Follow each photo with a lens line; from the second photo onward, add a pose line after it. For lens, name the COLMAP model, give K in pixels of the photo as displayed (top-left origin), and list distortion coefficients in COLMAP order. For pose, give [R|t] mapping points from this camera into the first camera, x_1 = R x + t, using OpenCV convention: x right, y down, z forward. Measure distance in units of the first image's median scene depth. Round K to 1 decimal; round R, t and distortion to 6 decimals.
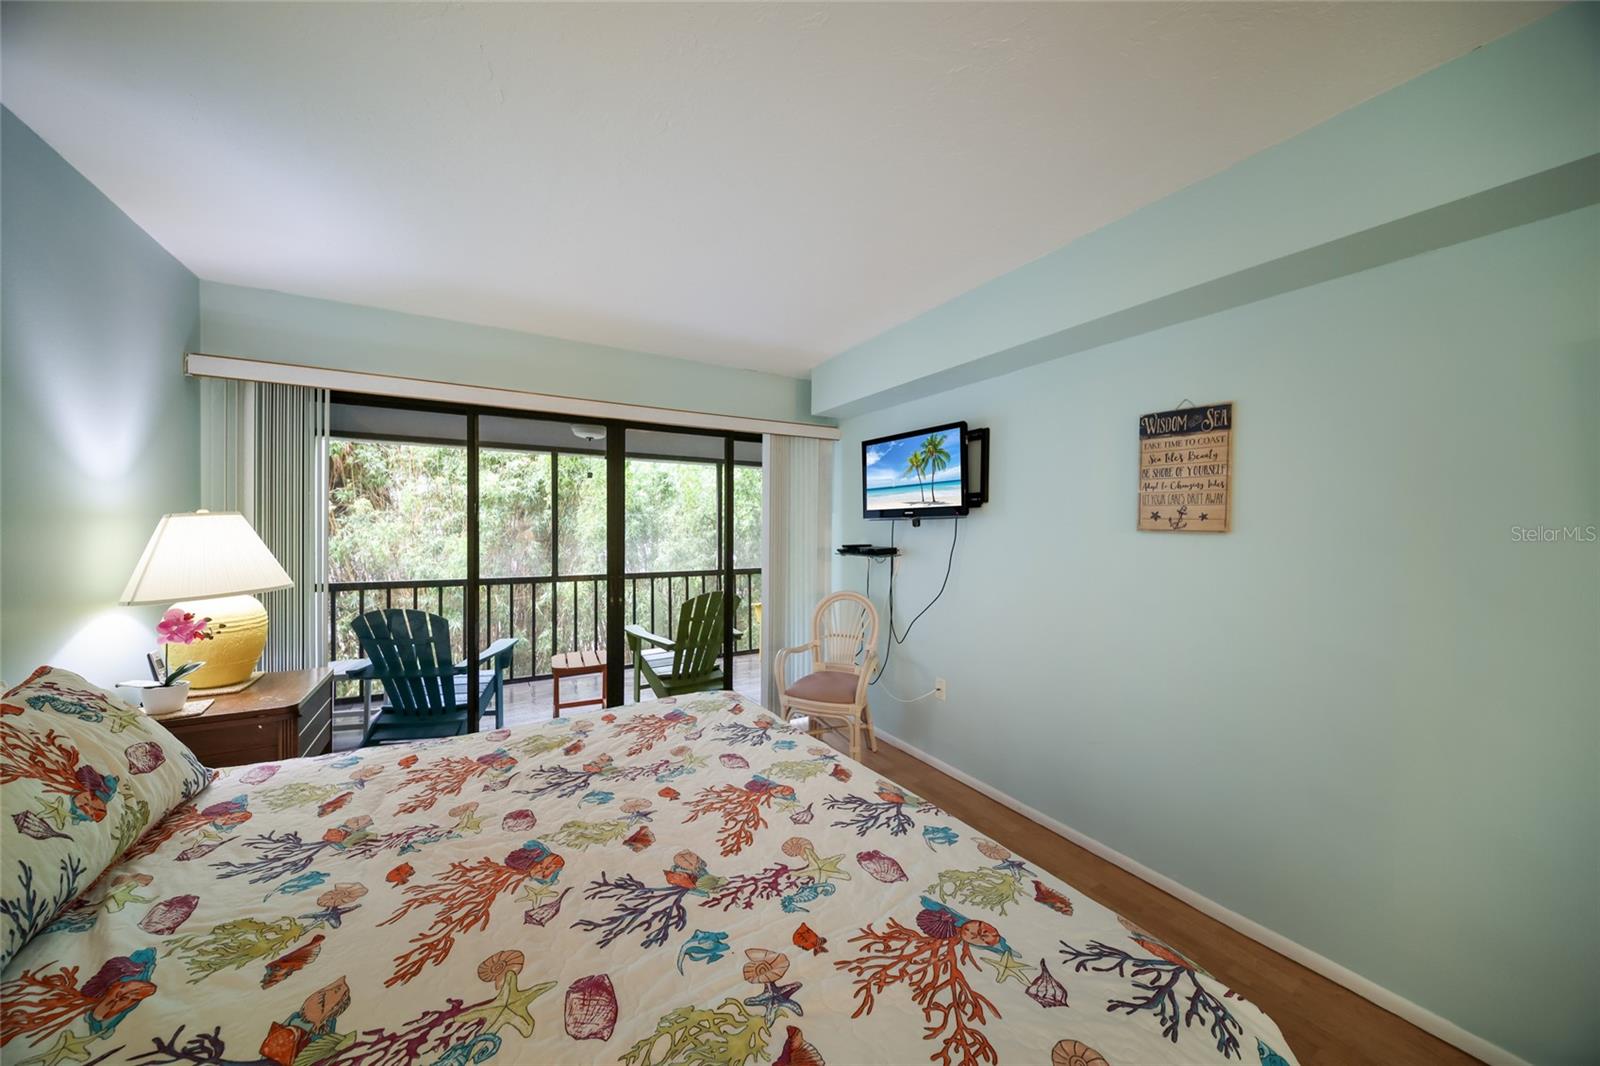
lens RADIAL K [[549.2, 0, 762.1], [0, 549.2, 516.1], [0, 0, 1]] dist [0.008321, -0.003168]
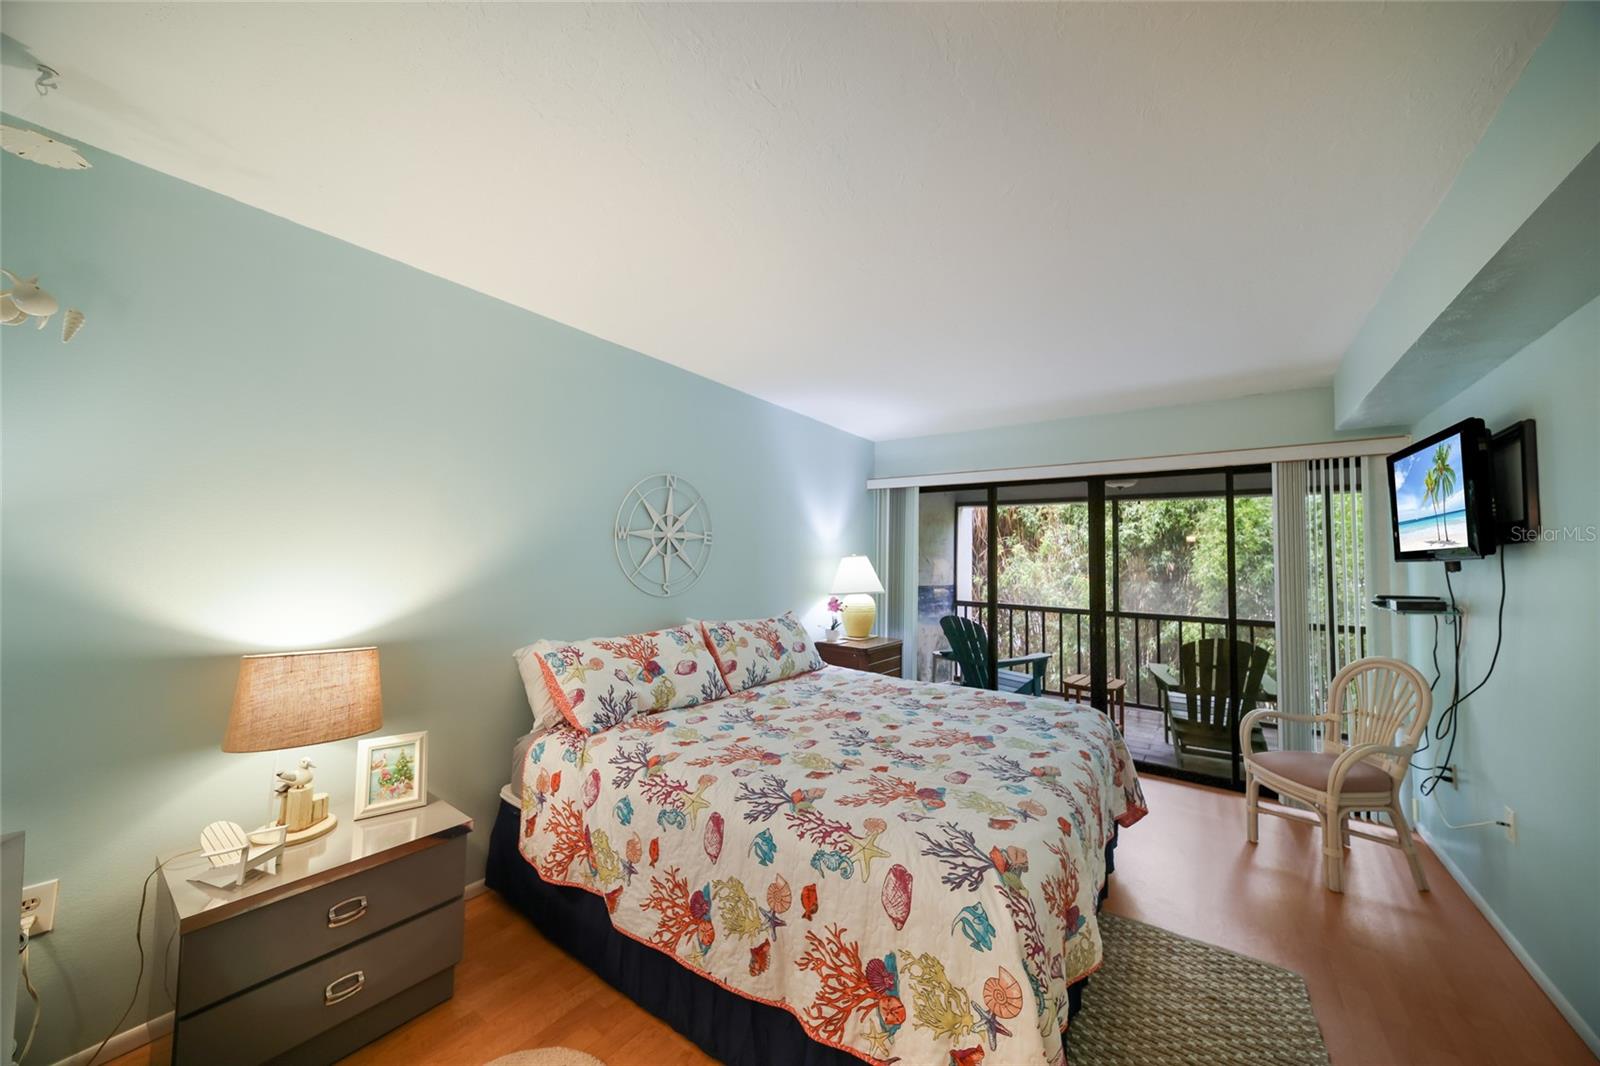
lens RADIAL K [[549.2, 0, 820.8], [0, 549.2, 536.3], [0, 0, 1]] dist [0.008321, -0.003168]
pose [[0.419693, -0.032264, -0.907092, 0.992872], [-0.001818, 0.999336, -0.036386, -0.003430], [0.907664, 0.016920, 0.419356, -0.026580]]
